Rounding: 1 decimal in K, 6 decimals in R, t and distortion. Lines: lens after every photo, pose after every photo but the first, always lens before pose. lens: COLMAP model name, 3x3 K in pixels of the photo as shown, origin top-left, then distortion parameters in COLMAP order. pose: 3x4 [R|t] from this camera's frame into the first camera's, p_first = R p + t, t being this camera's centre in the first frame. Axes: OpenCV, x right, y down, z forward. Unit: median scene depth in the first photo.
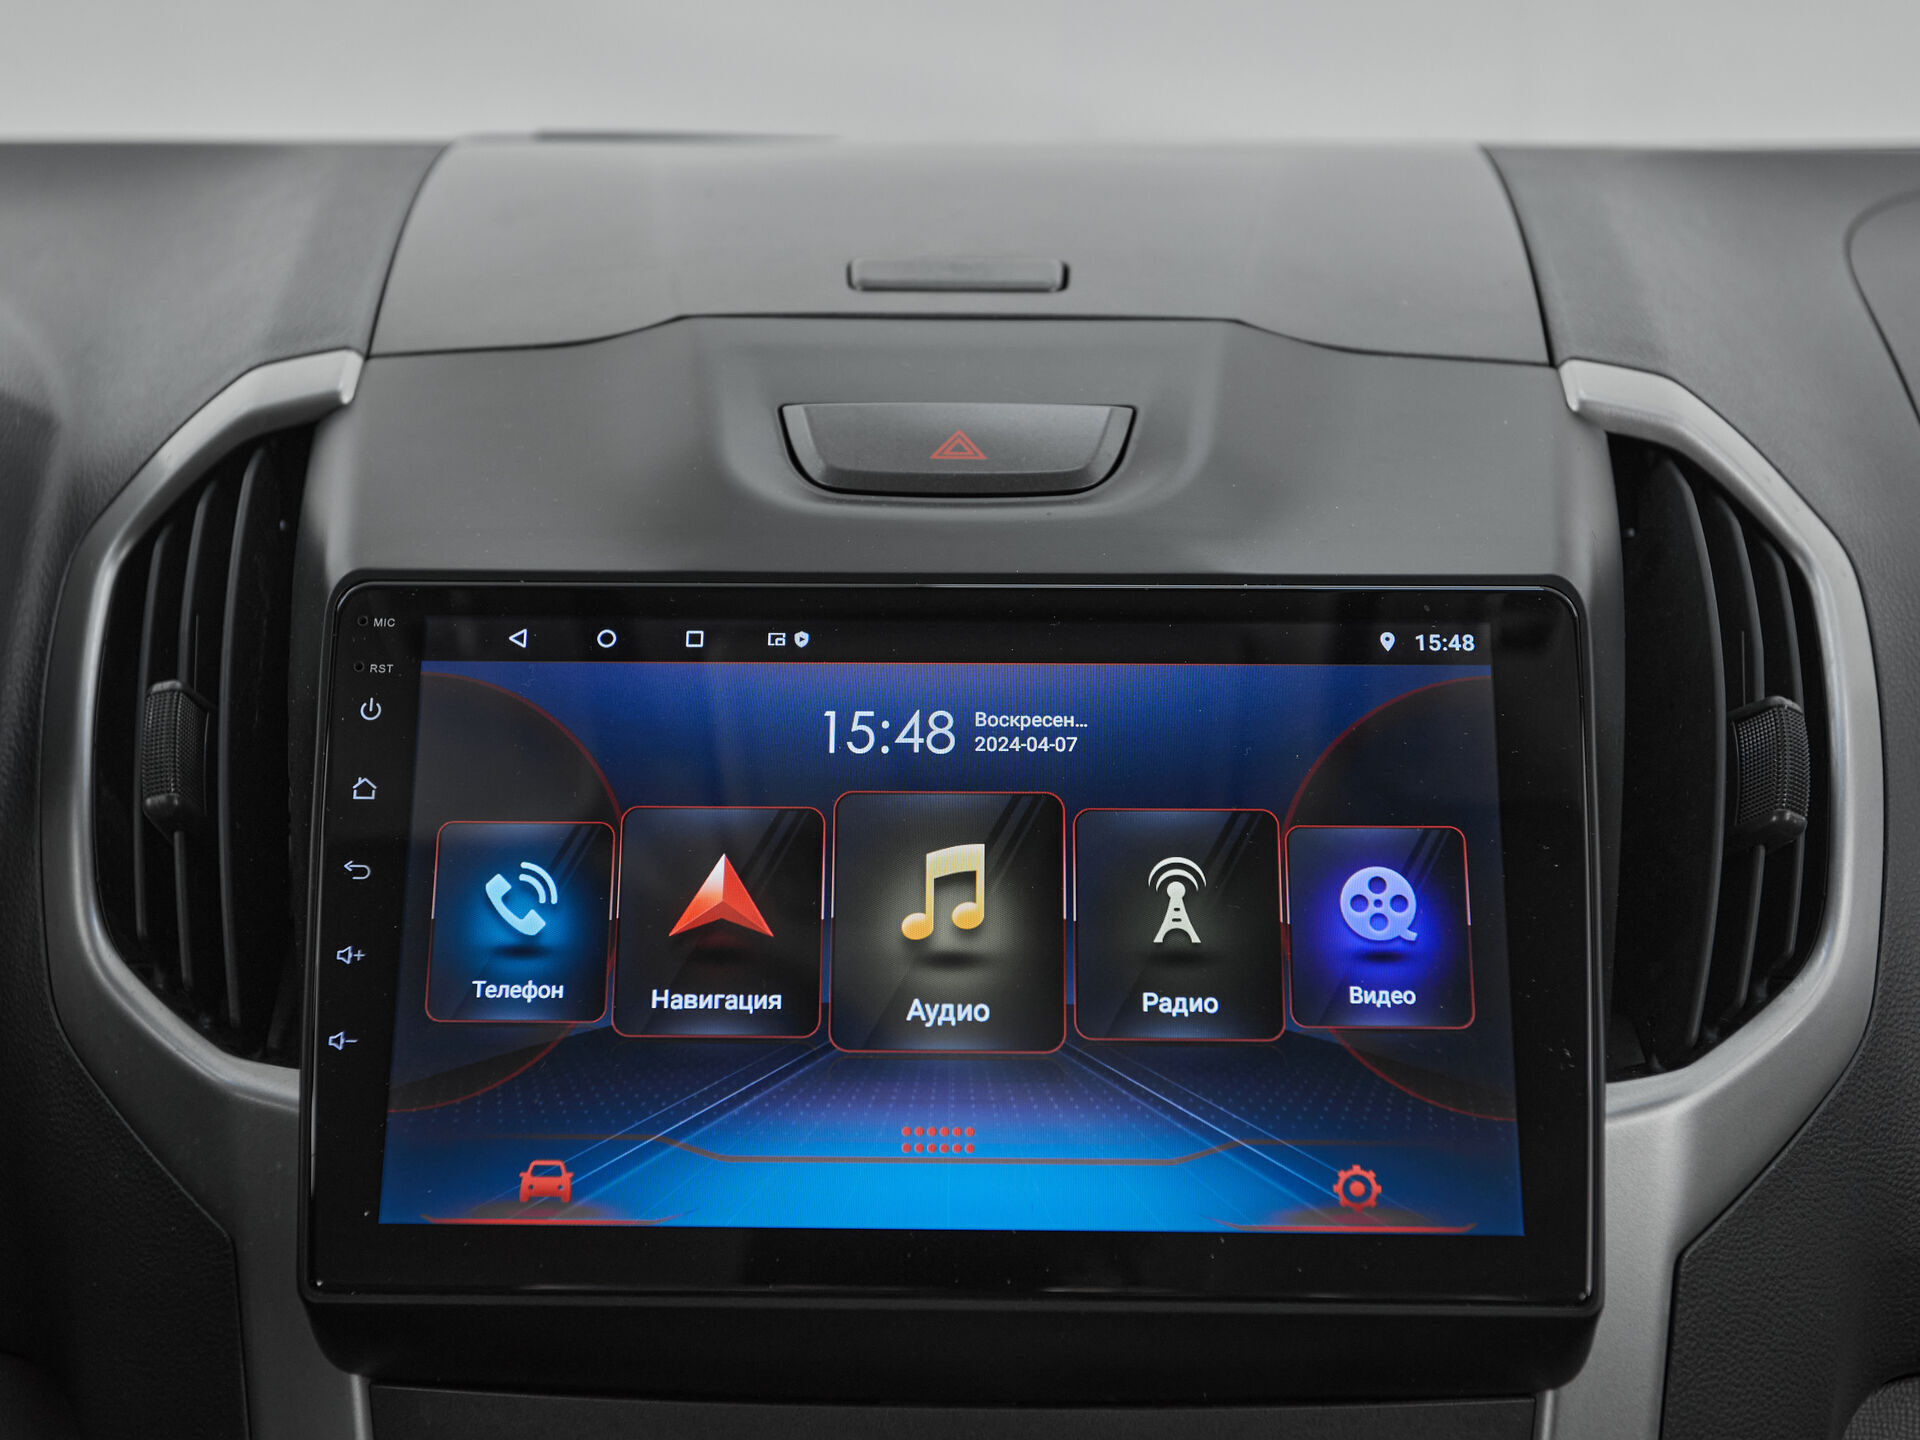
lens RADIAL K [[2737.2, 0, 903.9], [0, 2737.2, 717.3], [0, 0, 1]] dist [0.016523, 0.059263]
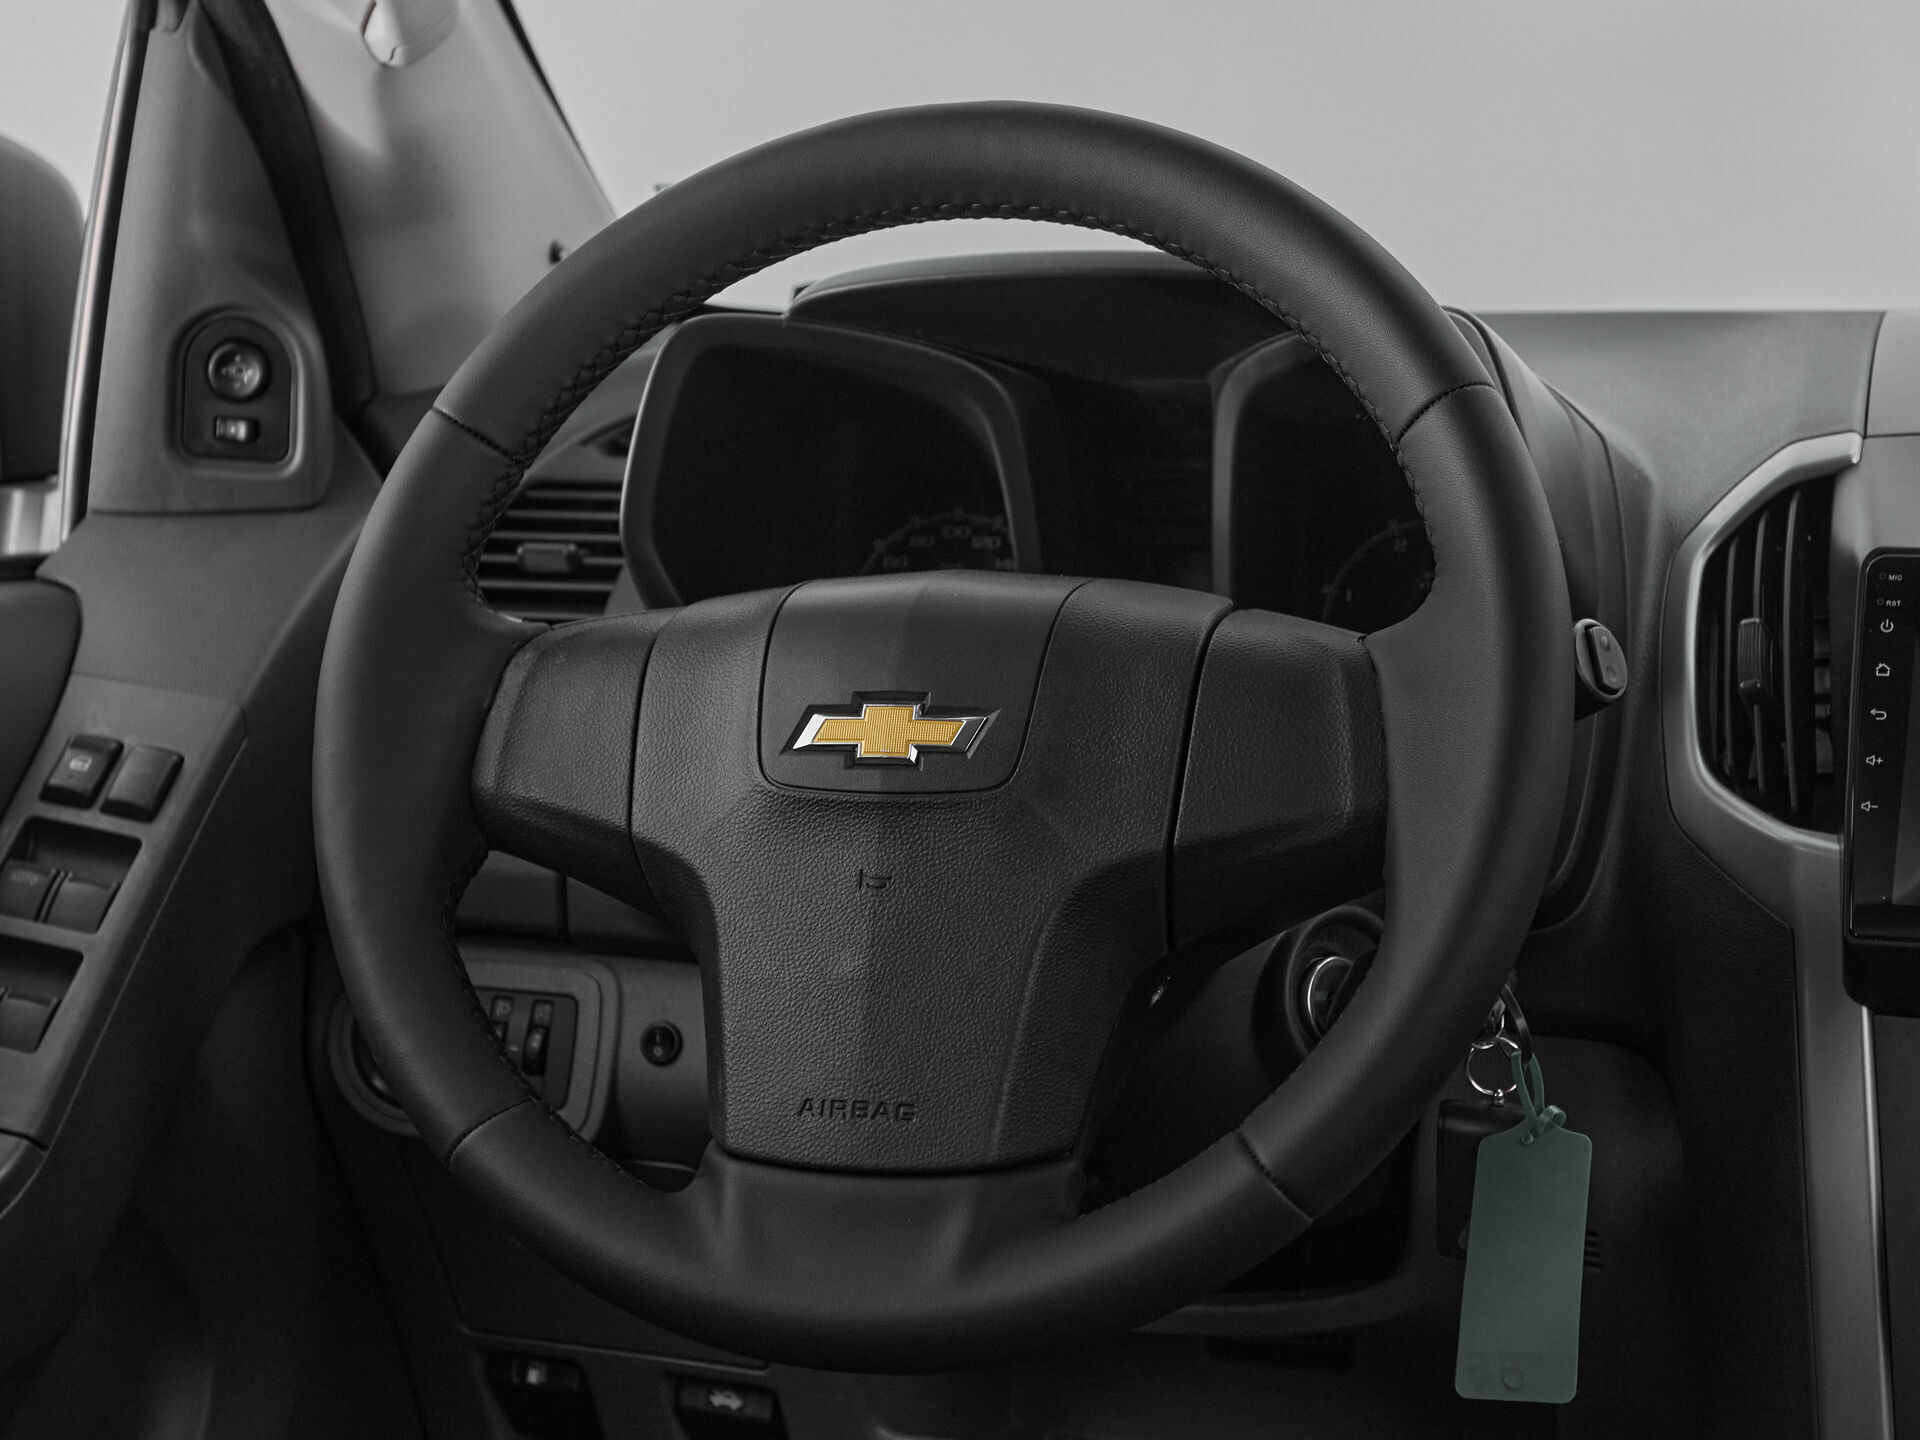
lens RADIAL K [[3628.2, 0, 960.0], [0, 3628.2, 720.0], [0, 0, 1]] dist [0.030799, -0.241684]
pose [[0.944537, 0.033466, -0.326696, 0.000468], [-0.068714, 0.992914, -0.096951, 0.292396], [0.321136, 0.114022, 0.940144, -1.211619]]
